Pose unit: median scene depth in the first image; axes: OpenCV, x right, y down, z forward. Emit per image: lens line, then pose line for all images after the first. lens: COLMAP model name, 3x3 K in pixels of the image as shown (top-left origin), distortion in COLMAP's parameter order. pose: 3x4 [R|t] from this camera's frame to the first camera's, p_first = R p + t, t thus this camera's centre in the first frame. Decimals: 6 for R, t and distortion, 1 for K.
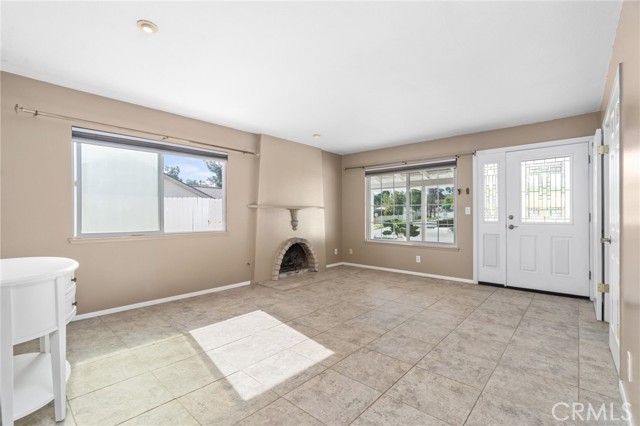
lens RADIAL K [[287.4, 0, 319.5], [0, 287.4, 214.2], [0, 0, 1]] dist [-0.013303, 0.003309]
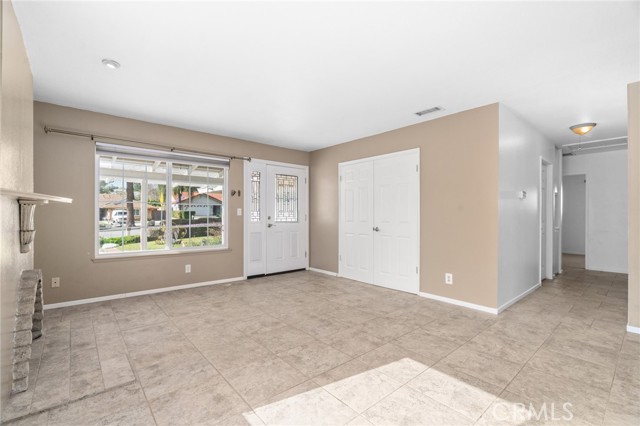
lens RADIAL K [[287.4, 0, 309.8], [0, 287.4, 211.8], [0, 0, 1]] dist [-0.013303, 0.003309]
pose [[0.138900, 0.014095, 0.990206, -0.781890], [-0.004414, 0.999898, -0.013614, 0.002434], [-0.990297, -0.002479, 0.138948, 0.958129]]
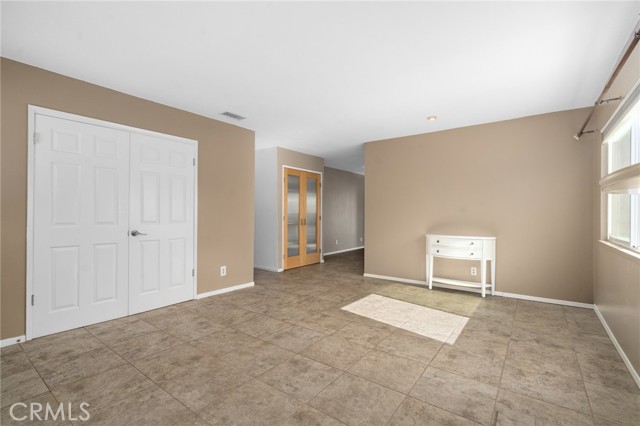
lens RADIAL K [[287.4, 0, 324.7], [0, 287.4, 214.1], [0, 0, 1]] dist [-0.013303, 0.003309]
pose [[-0.993699, -0.005651, -0.111941, 0.234138], [-0.005608, 0.999984, -0.000700, -0.001772], [0.111943, -0.000068, -0.993715, 1.976013]]
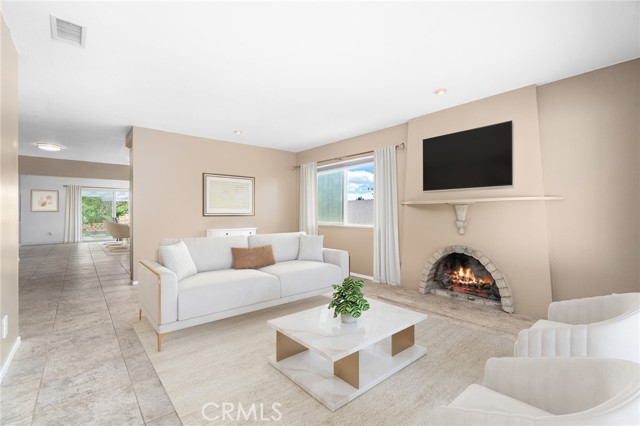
lens RADIAL K [[287.4, 0, 313.6], [0, 287.4, 211.2], [0, 0, 1]] dist [-0.013303, 0.003309]
pose [[-0.141287, 0.001503, -0.989968, 1.135186], [-0.002374, 0.999995, 0.001857, 0.000947], [0.989966, 0.002612, -0.141283, 1.342952]]
